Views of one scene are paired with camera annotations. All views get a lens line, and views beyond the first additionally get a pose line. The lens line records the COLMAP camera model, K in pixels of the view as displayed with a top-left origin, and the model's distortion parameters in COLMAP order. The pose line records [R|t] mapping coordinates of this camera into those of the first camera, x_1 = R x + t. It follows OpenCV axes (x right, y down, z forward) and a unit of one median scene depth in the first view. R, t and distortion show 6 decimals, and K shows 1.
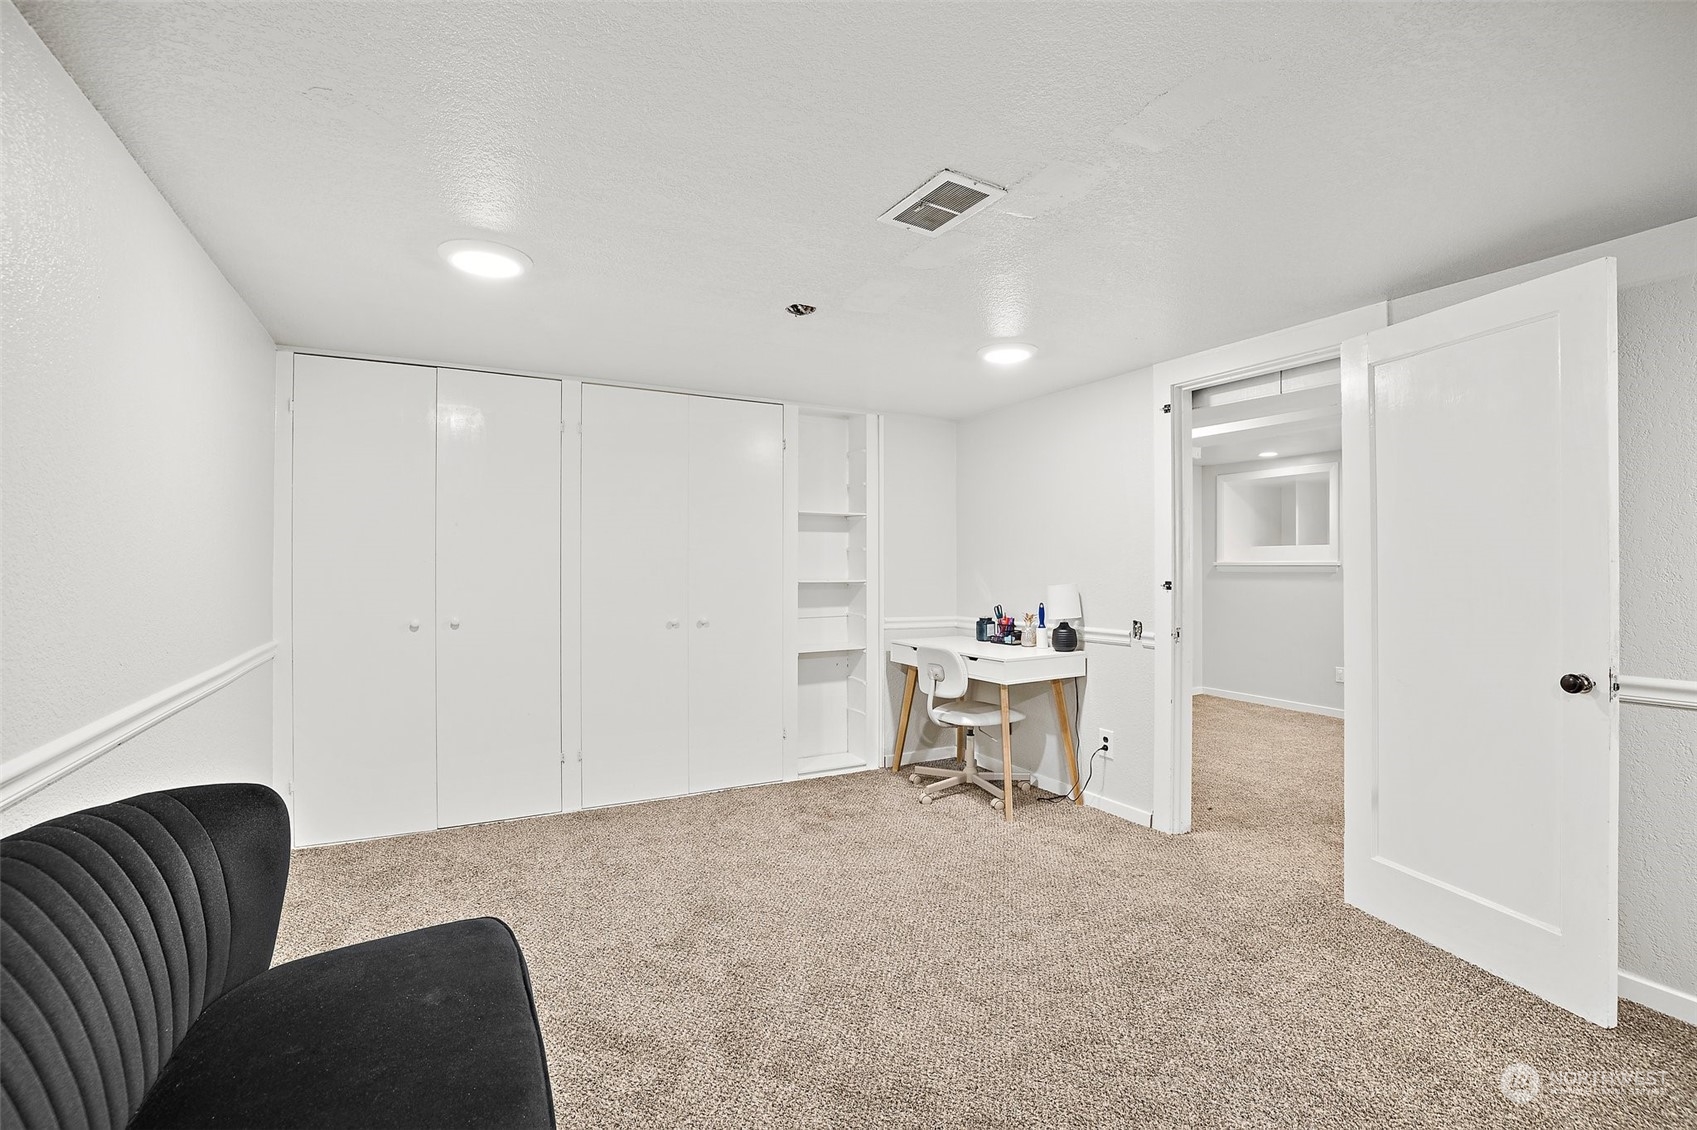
lens RADIAL K [[752.0, 0, 853.5], [0, 752.0, 572.4], [0, 0, 1]] dist [-0.045521, 0.018219]
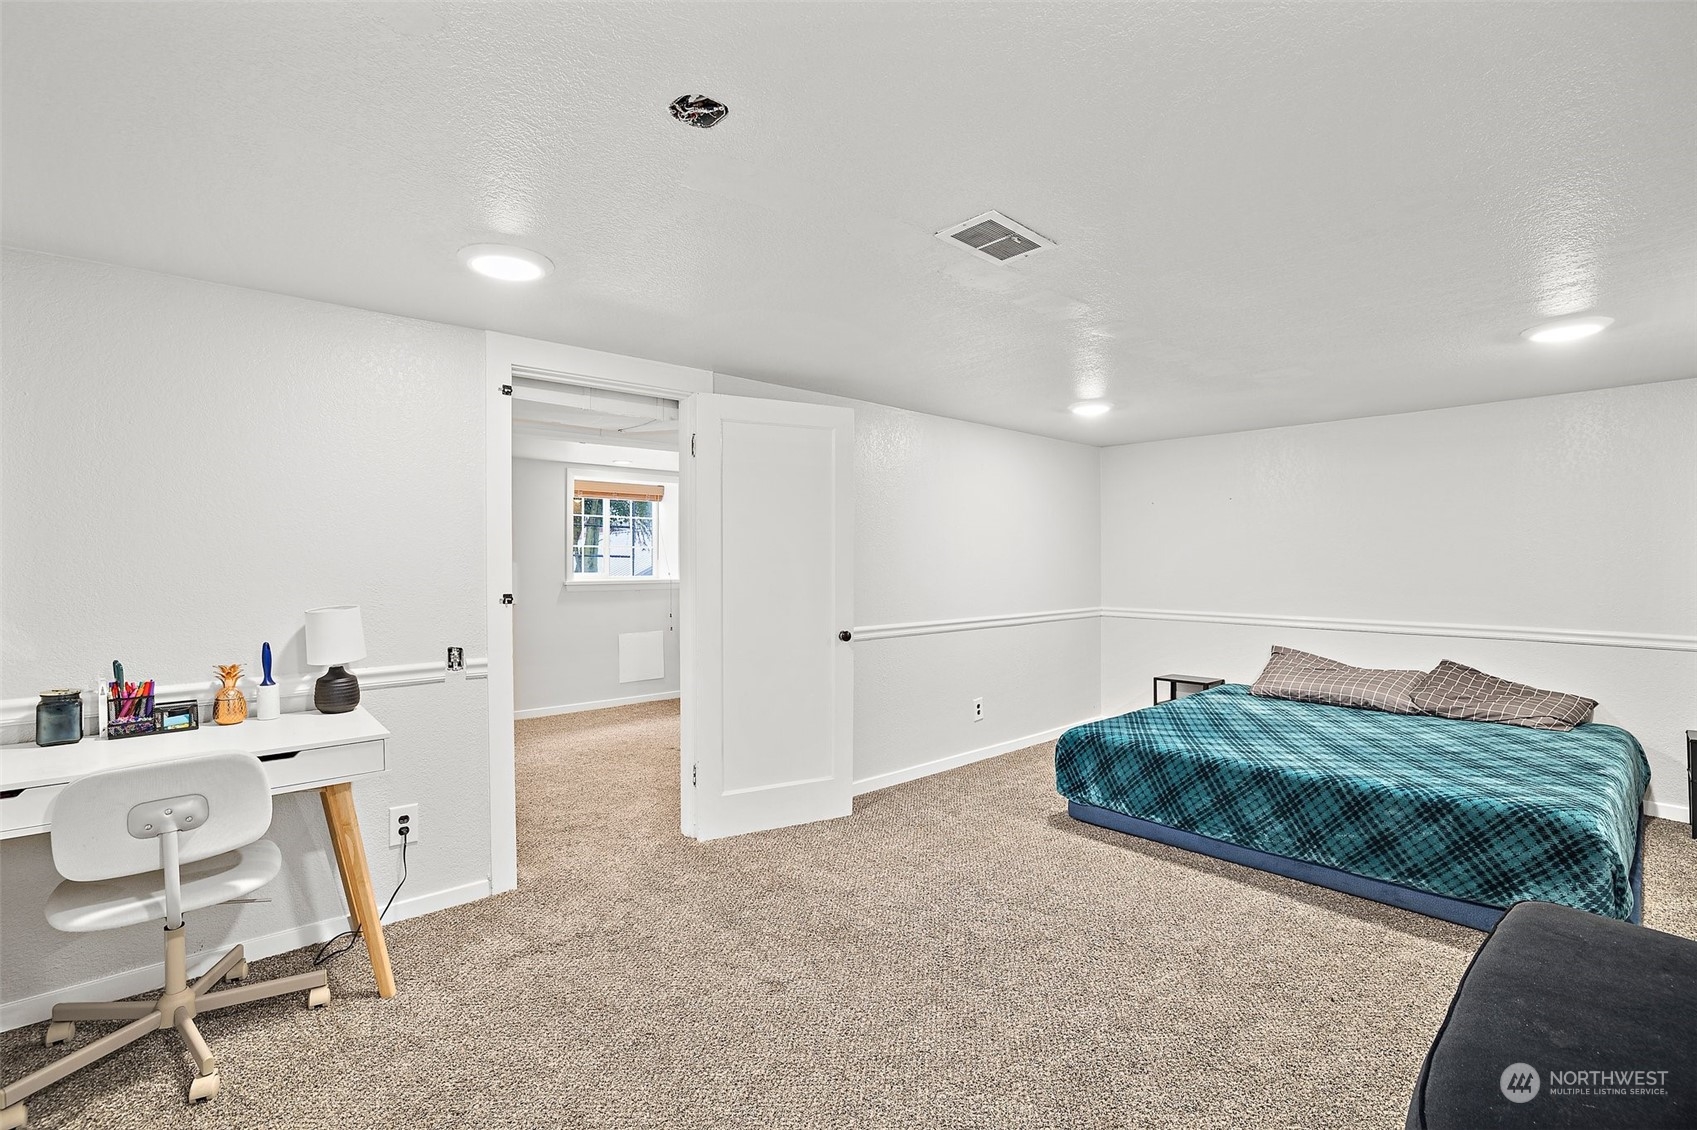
lens RADIAL K [[752.0, 0, 853.5], [0, 752.0, 572.4], [0, 0, 1]] dist [-0.045521, 0.018219]
pose [[-0.215415, -0.010800, 0.976463, -0.456837], [0.013796, 0.999805, 0.014101, -0.017775], [-0.976425, 0.016509, -0.215224, 0.744948]]
